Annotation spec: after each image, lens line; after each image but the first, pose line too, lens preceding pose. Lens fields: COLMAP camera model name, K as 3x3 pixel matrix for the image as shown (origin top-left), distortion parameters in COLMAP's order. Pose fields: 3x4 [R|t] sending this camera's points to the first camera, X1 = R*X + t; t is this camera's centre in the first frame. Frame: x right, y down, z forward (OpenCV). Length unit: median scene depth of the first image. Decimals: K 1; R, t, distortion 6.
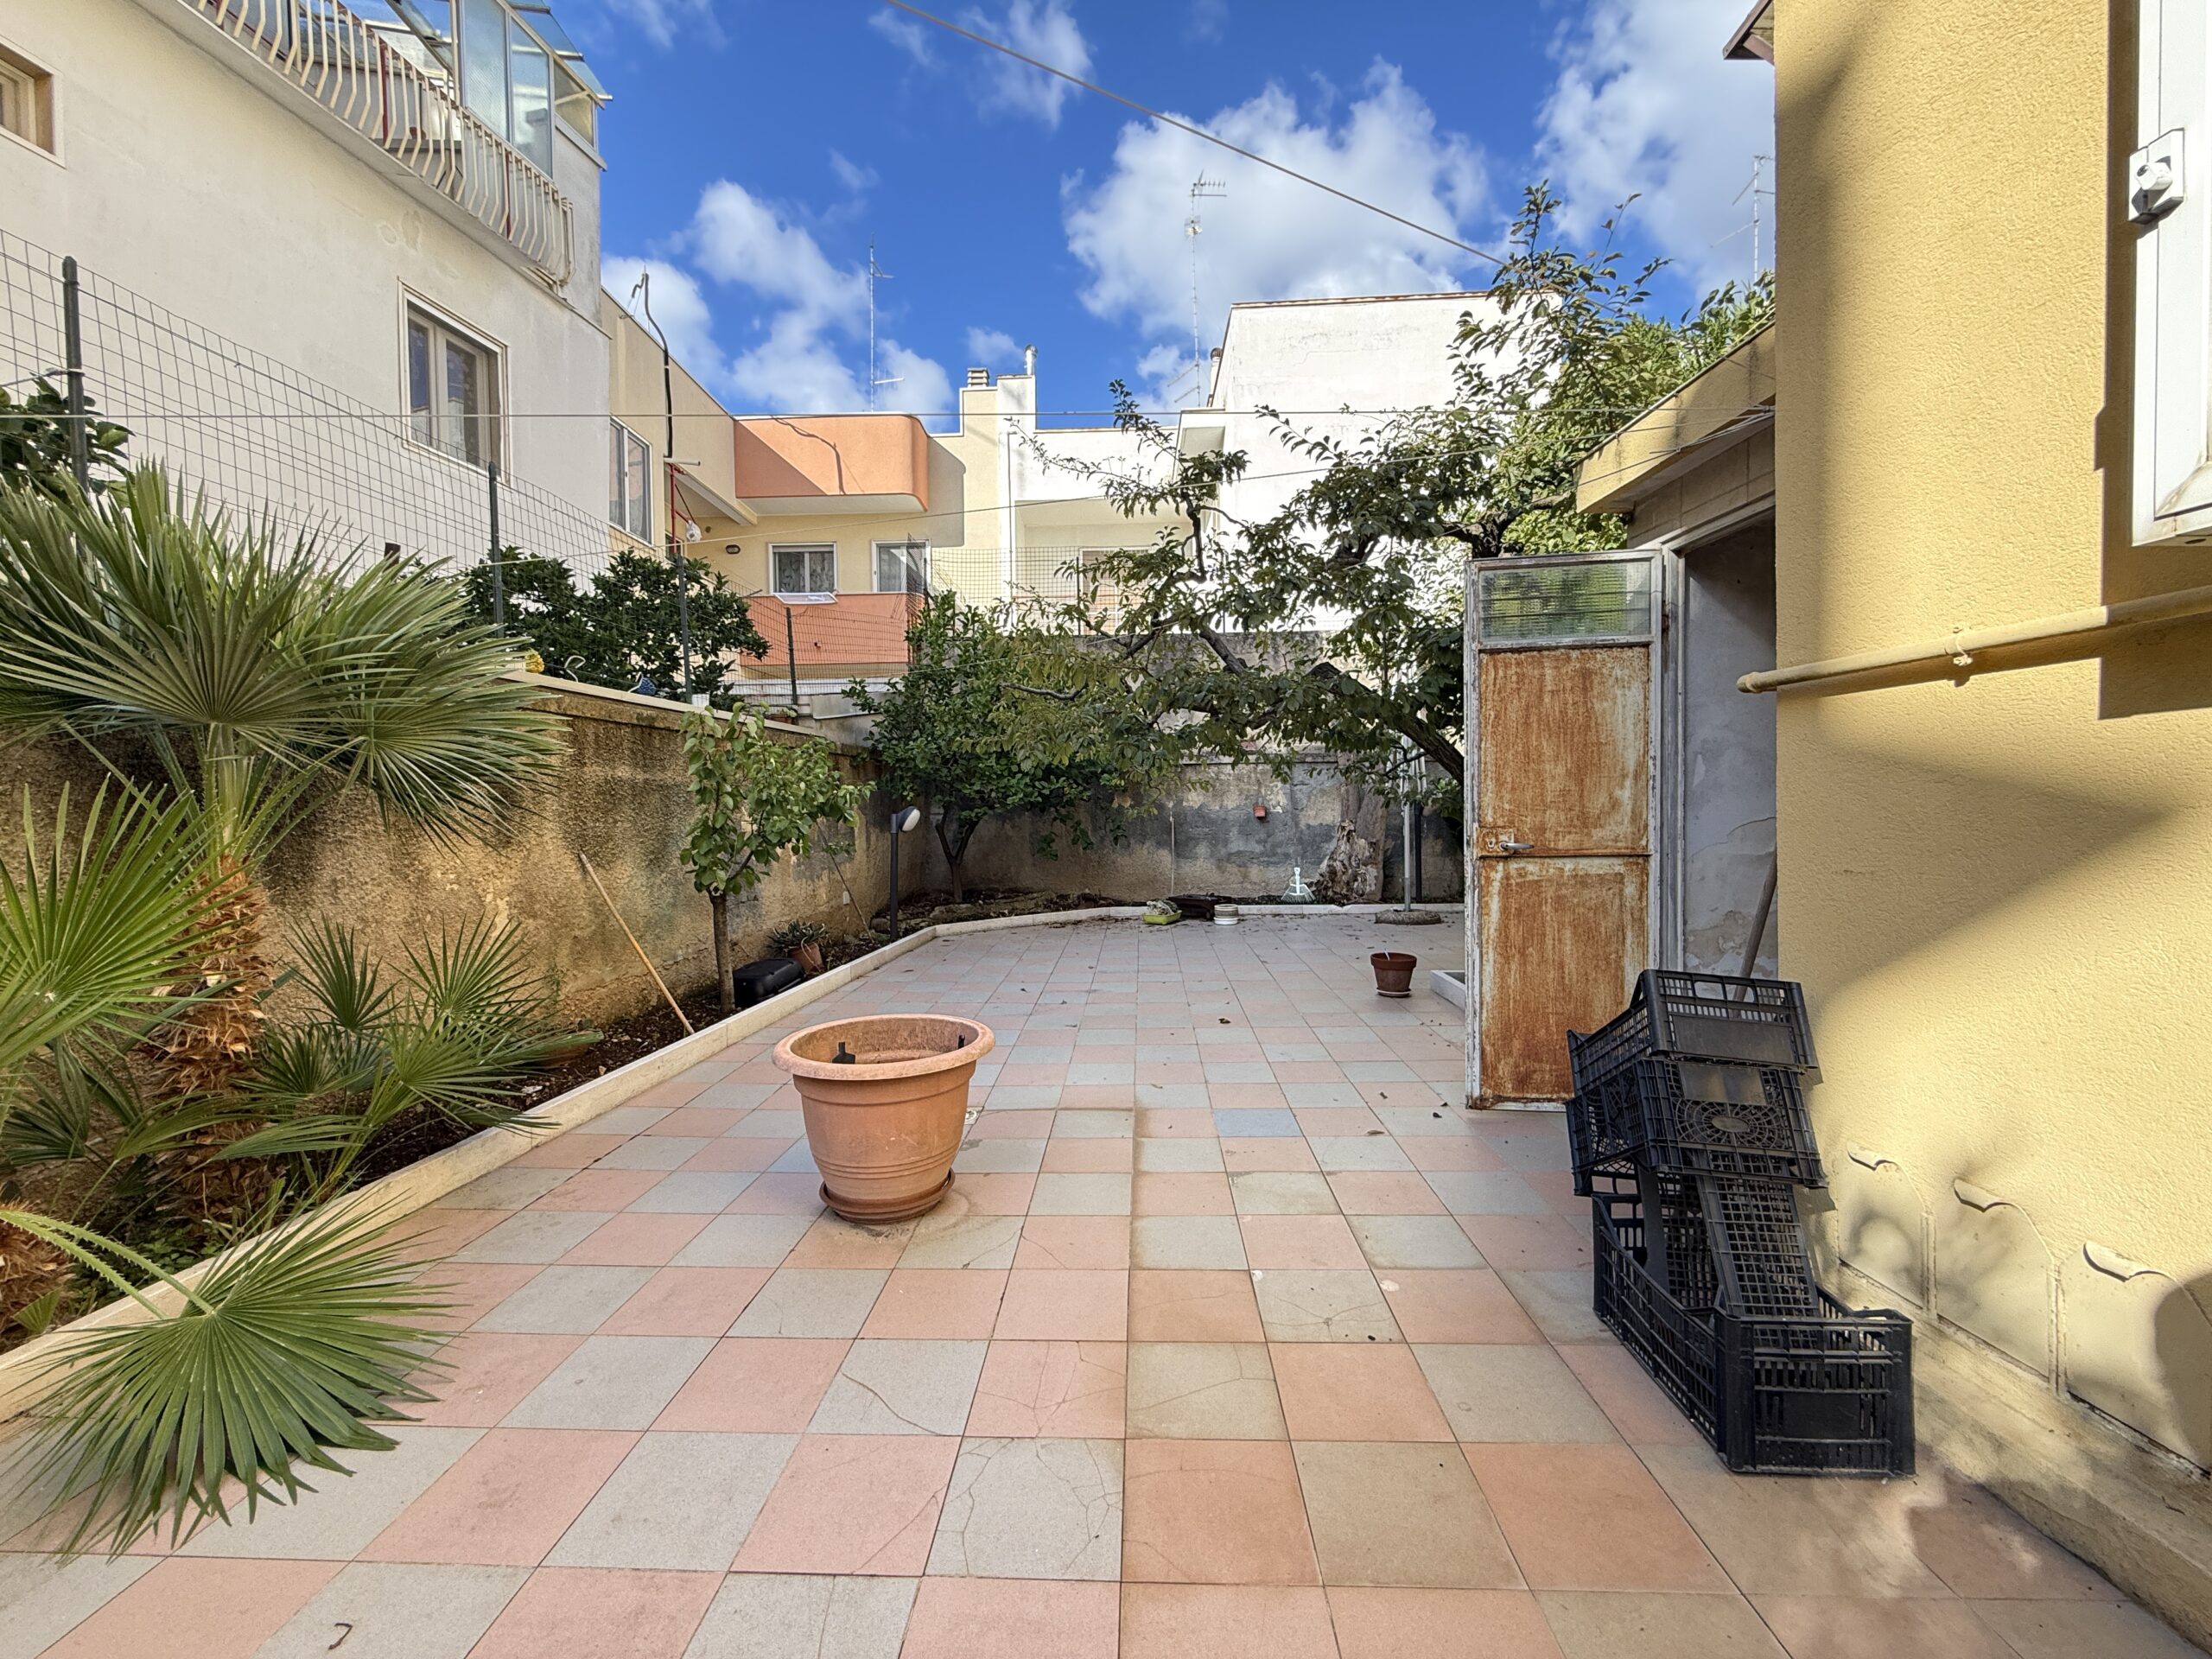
lens RADIAL K [[880.1, 0, 1099.2], [0, 880.1, 825.4], [0, 0, 1]] dist [-0.001651, 0.000559]
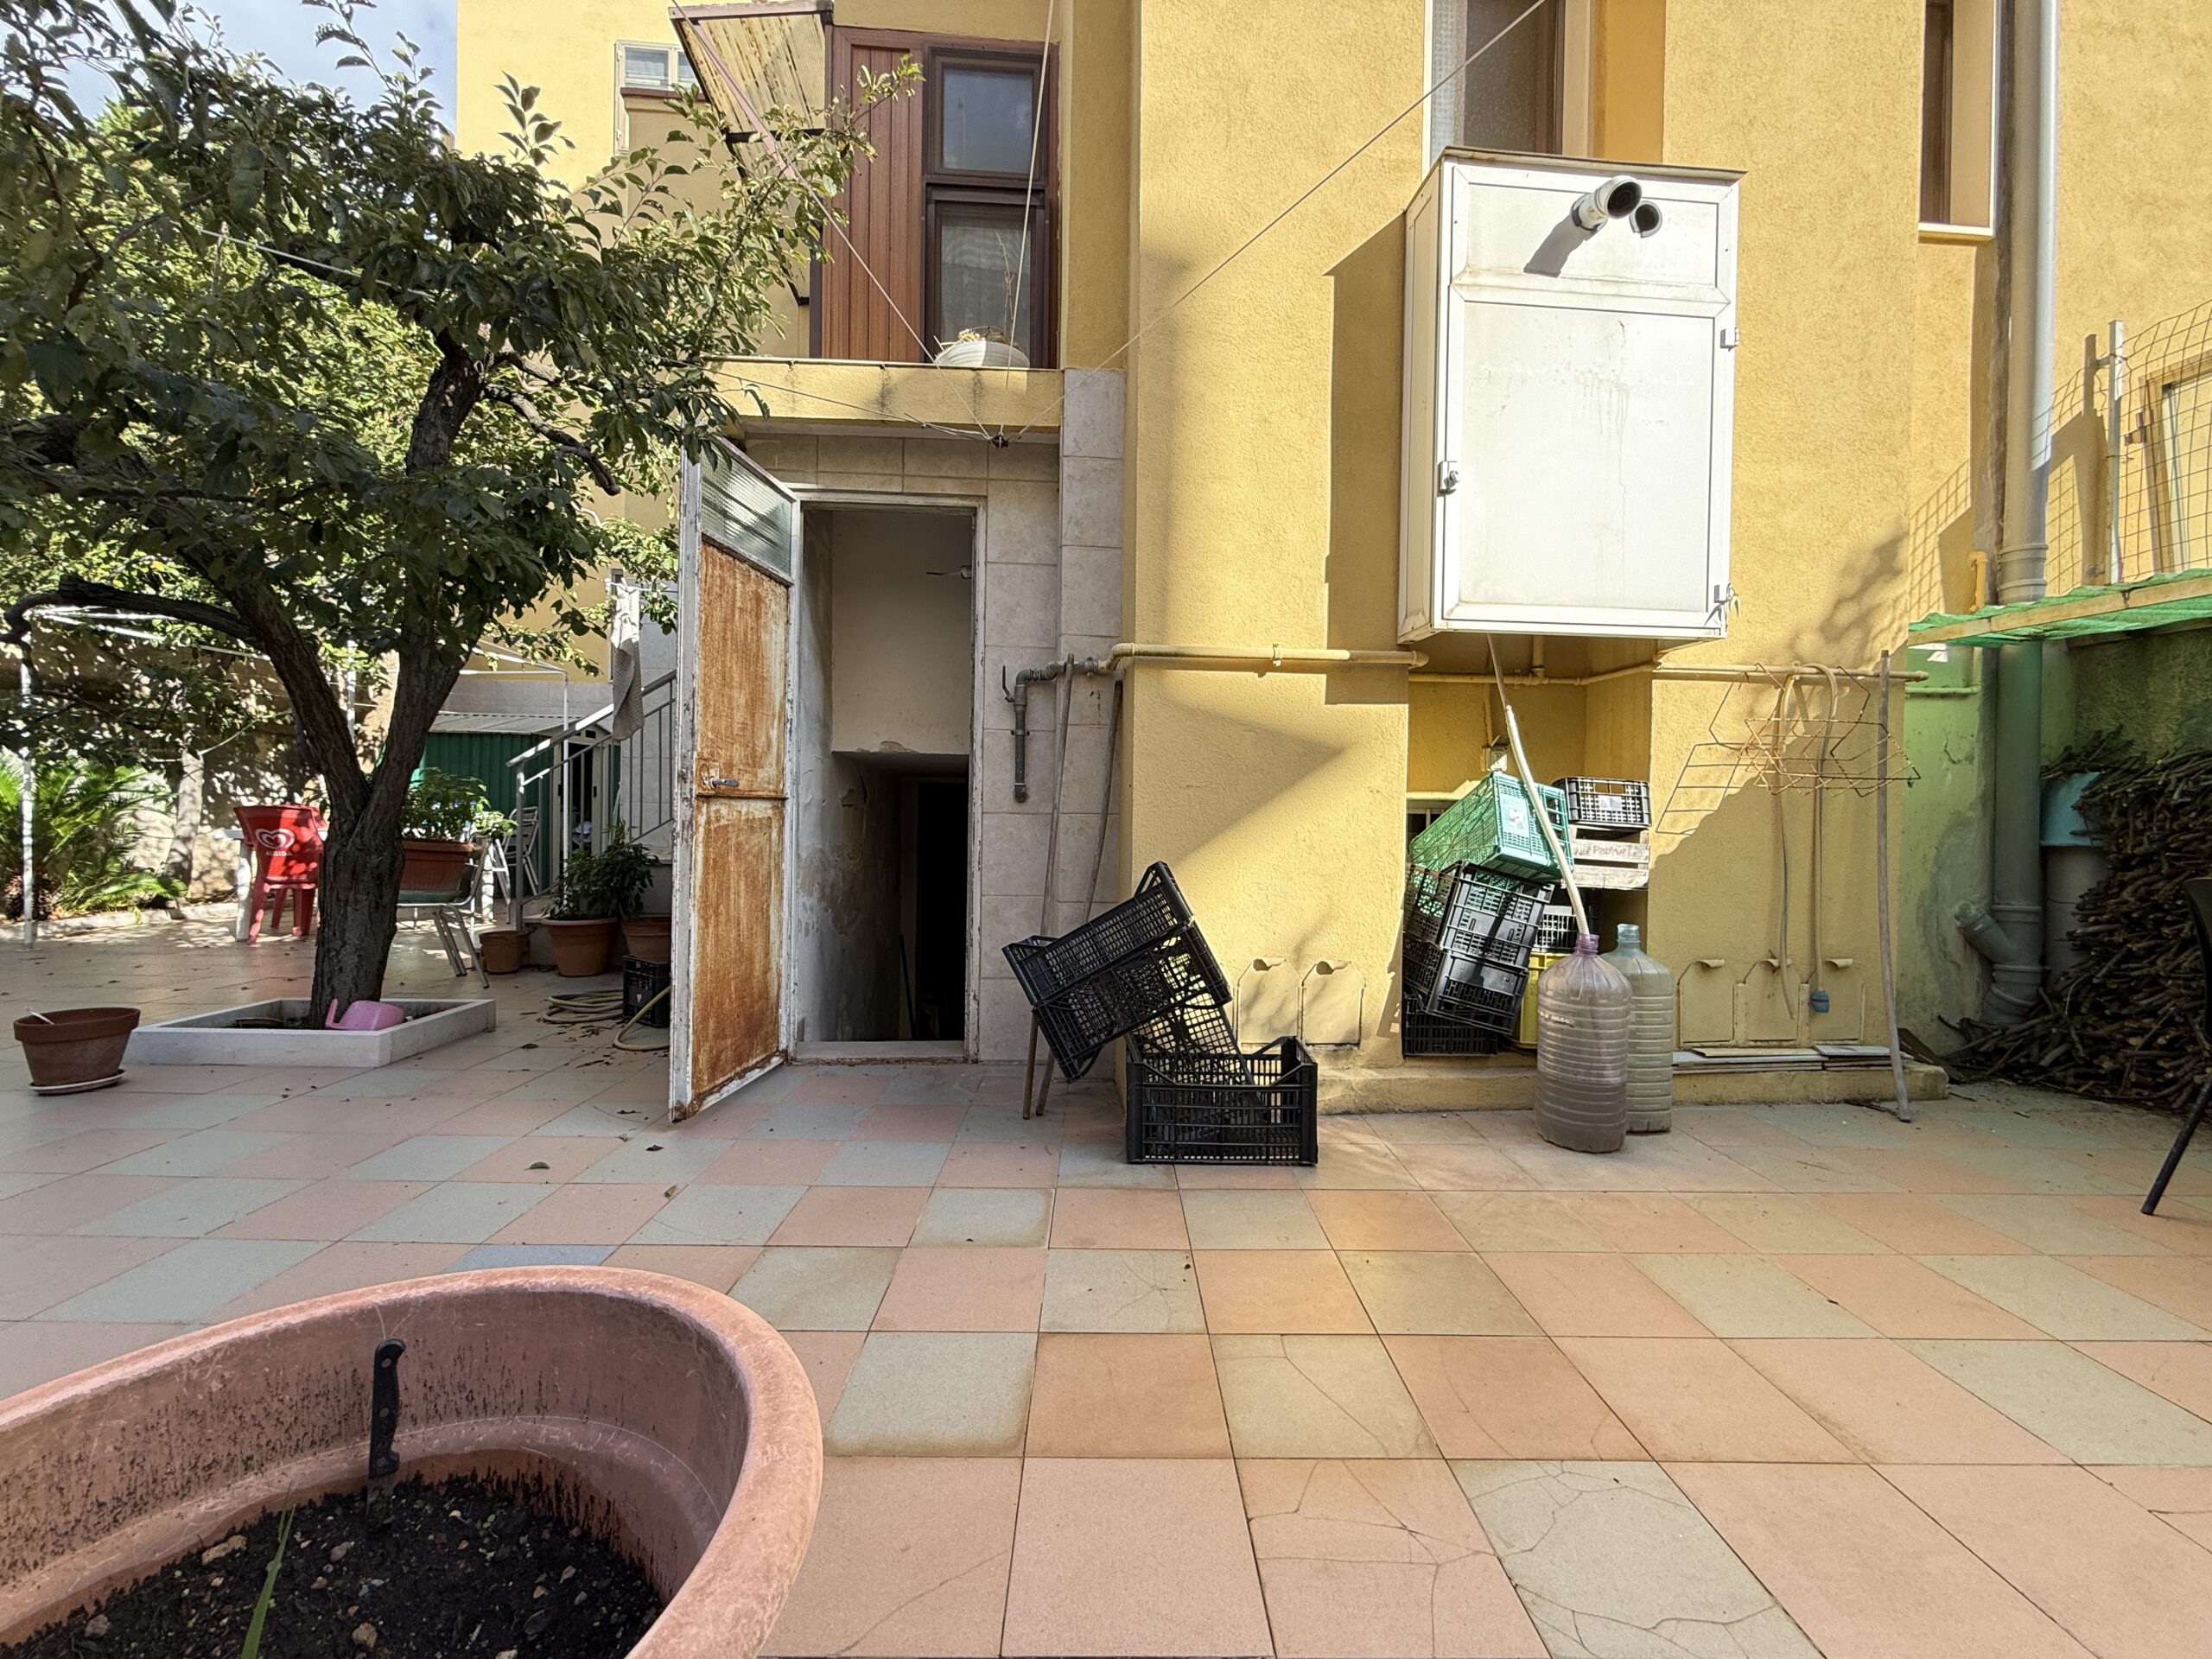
lens RADIAL K [[880.1, 0, 1099.8], [0, 880.1, 831.0], [0, 0, 1]] dist [-0.001651, 0.000559]
pose [[-0.046828, 0.000563, 0.998903, -0.386672], [0.008457, 0.999964, -0.000167, 0.074135], [-0.998867, 0.008440, -0.046831, 0.706147]]
